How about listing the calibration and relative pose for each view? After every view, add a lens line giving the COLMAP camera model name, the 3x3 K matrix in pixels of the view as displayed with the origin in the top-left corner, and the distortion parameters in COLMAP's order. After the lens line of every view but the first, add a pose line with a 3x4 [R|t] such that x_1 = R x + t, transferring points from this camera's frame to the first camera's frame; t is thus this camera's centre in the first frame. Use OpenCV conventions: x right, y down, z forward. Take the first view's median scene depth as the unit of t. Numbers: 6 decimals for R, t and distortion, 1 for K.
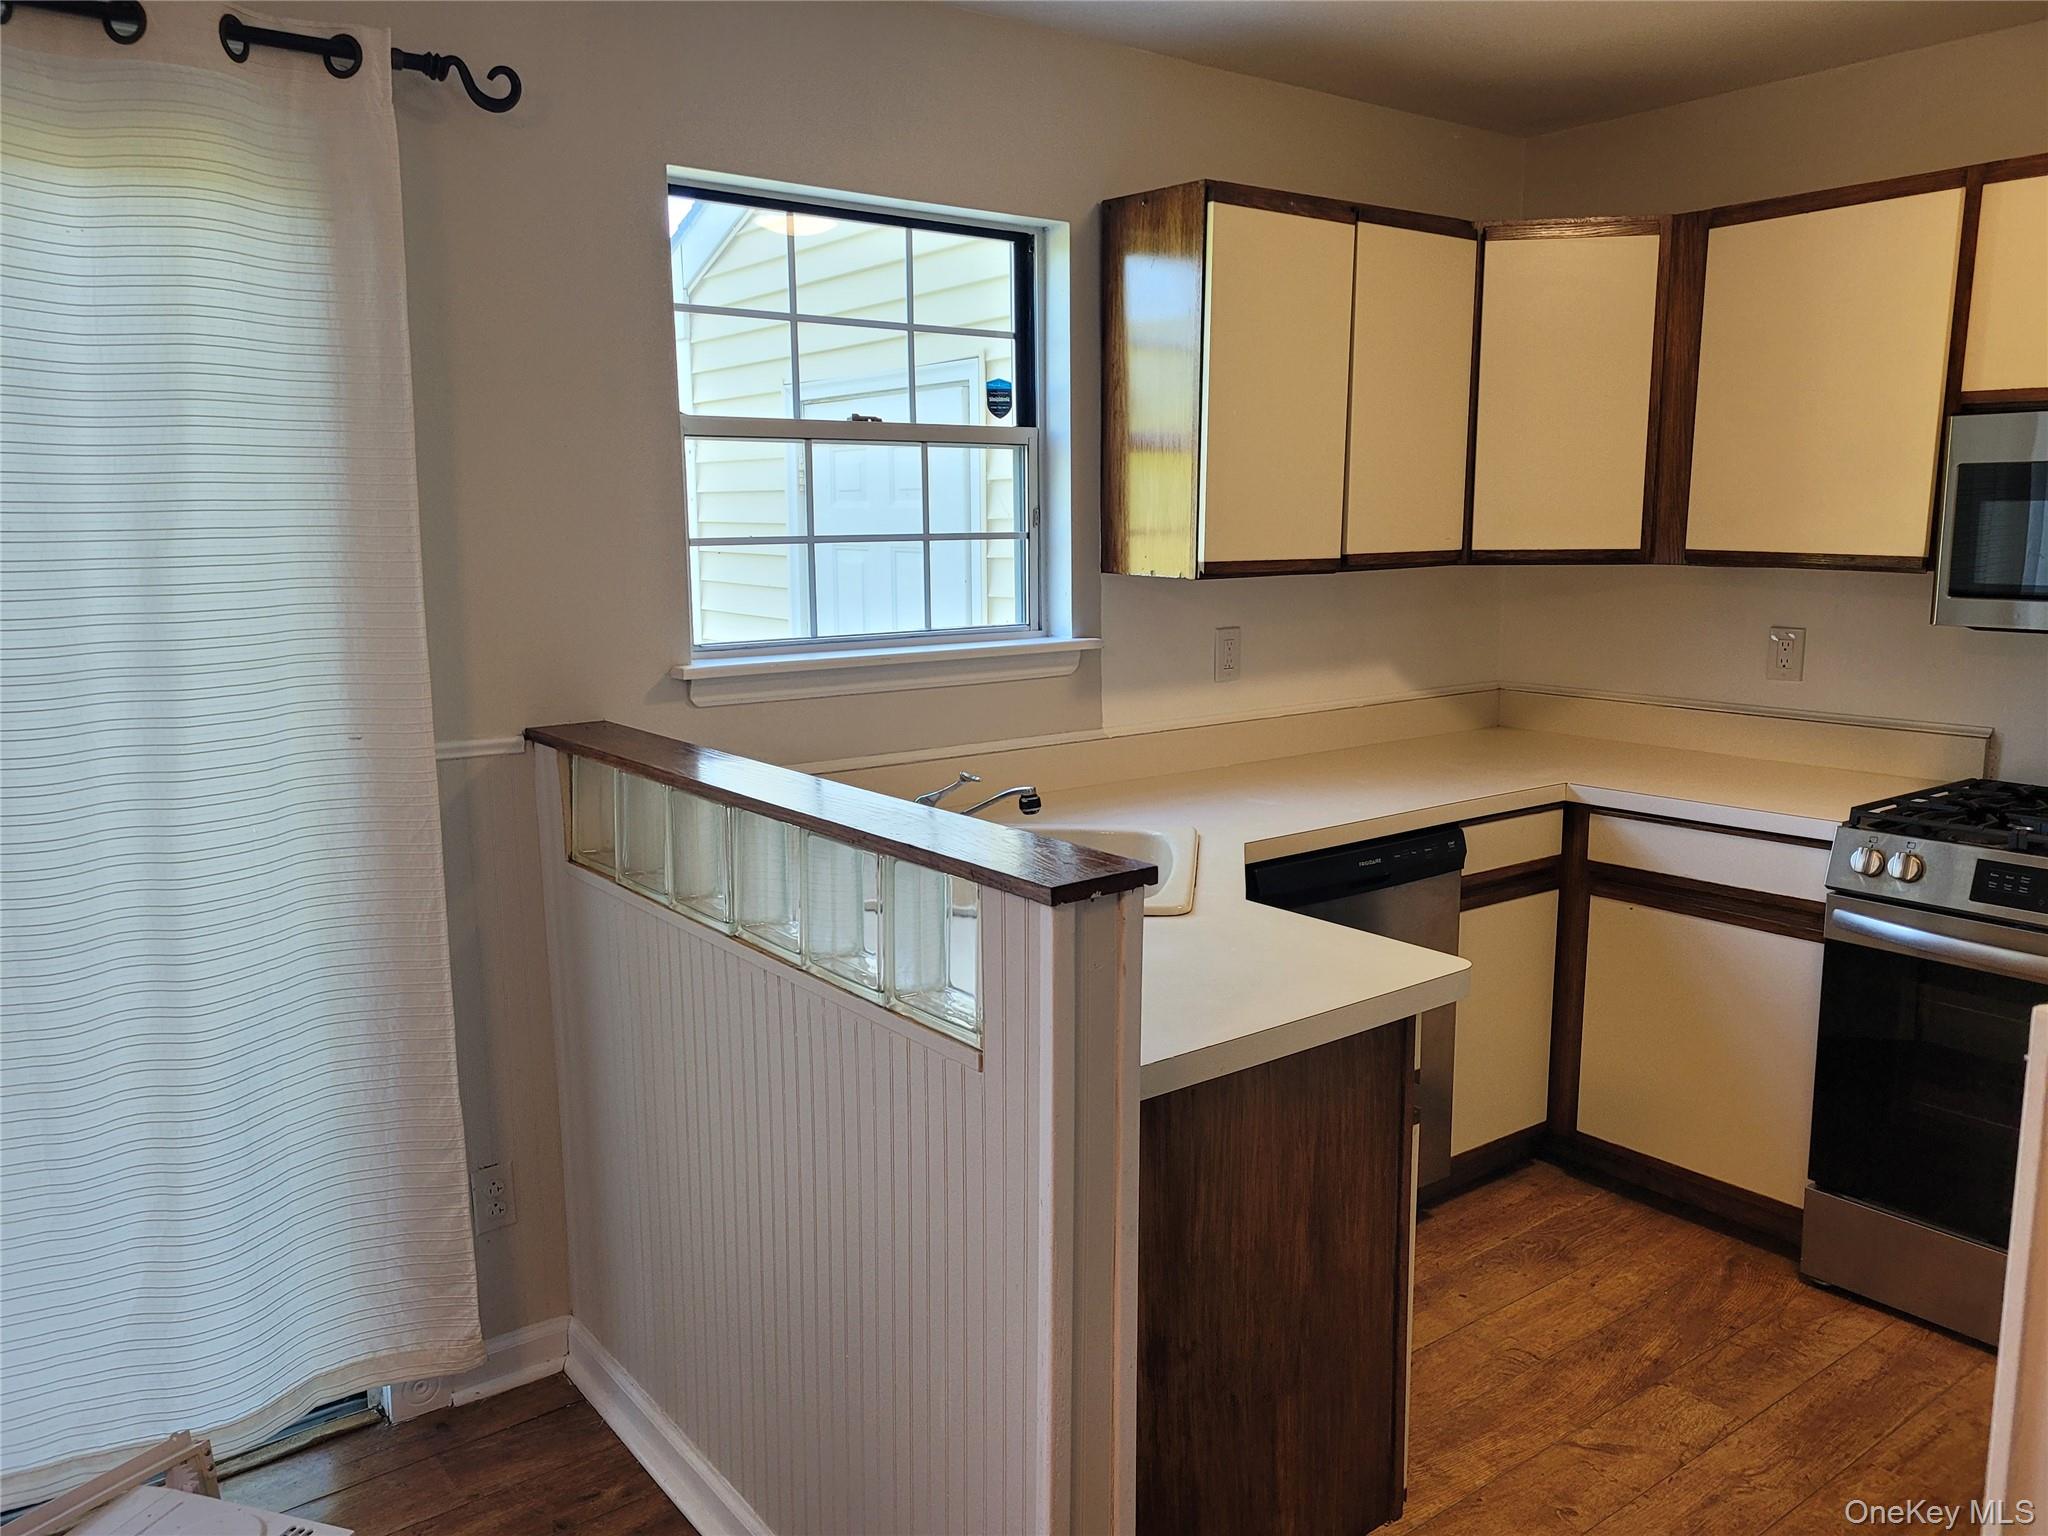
lens RADIAL K [[1538.8, 0, 1026.1], [0, 1538.8, 765.4], [0, 0, 1]] dist [0.049935, -0.019121]
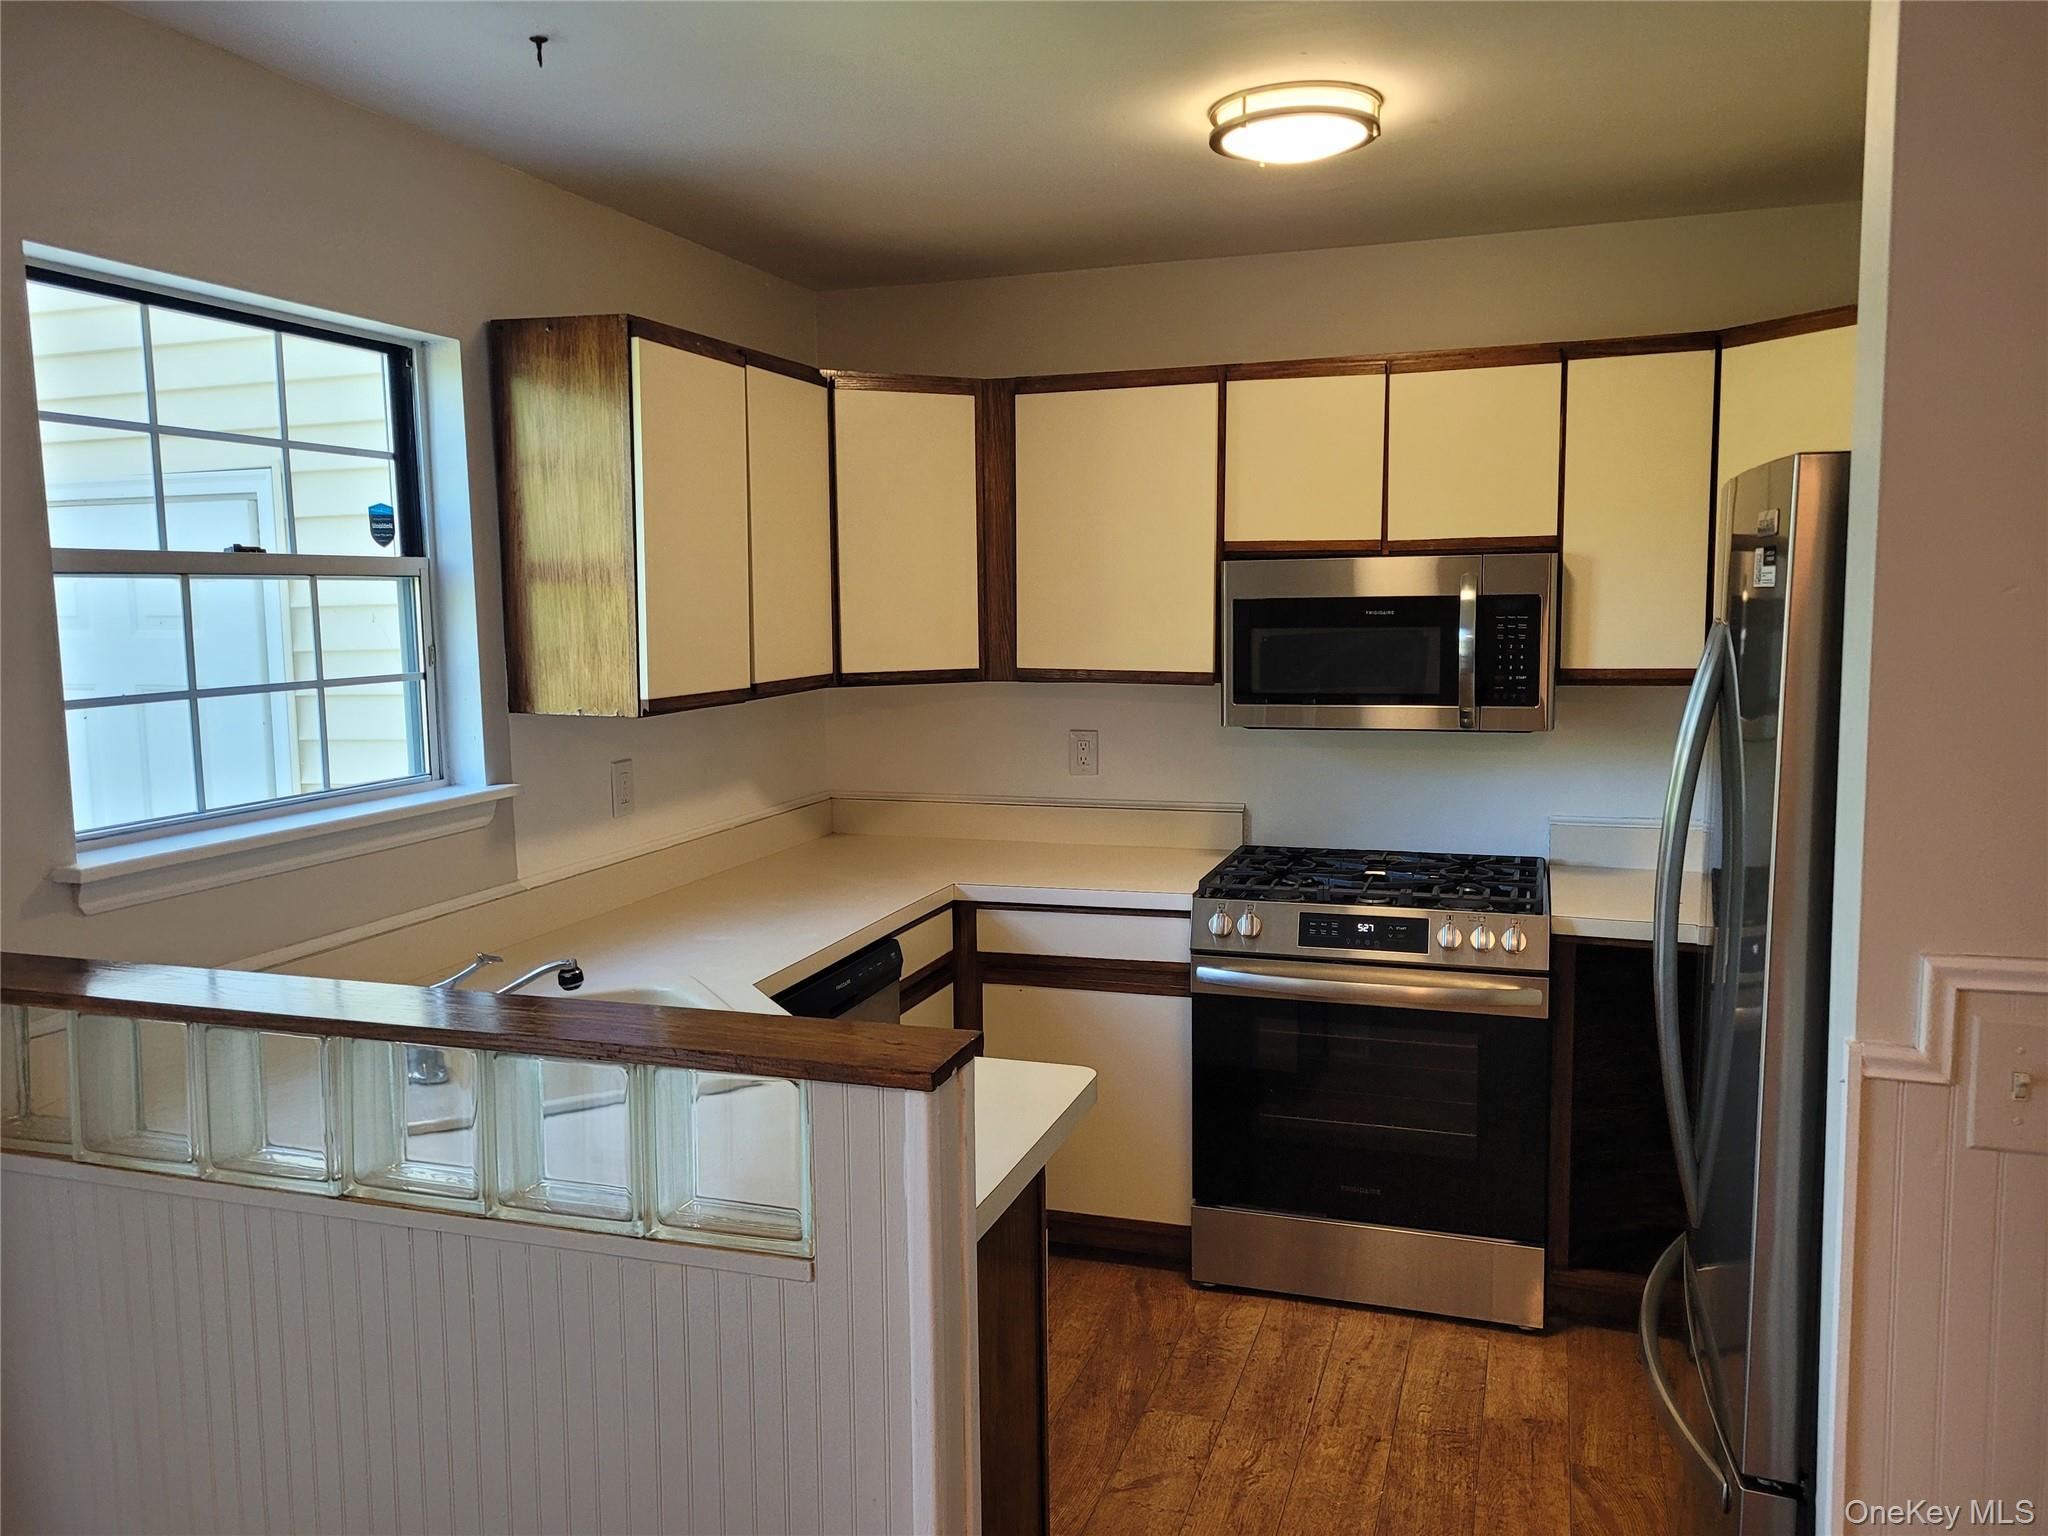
lens RADIAL K [[1538.8, 0, 1022.1], [0, 1538.8, 765.1], [0, 0, 1]] dist [0.049935, -0.019121]
pose [[0.836388, -0.067196, 0.544003, -0.218310], [0.100099, 0.994493, -0.031057, -0.037181], [-0.538920, 0.080430, 0.838508, 0.063528]]
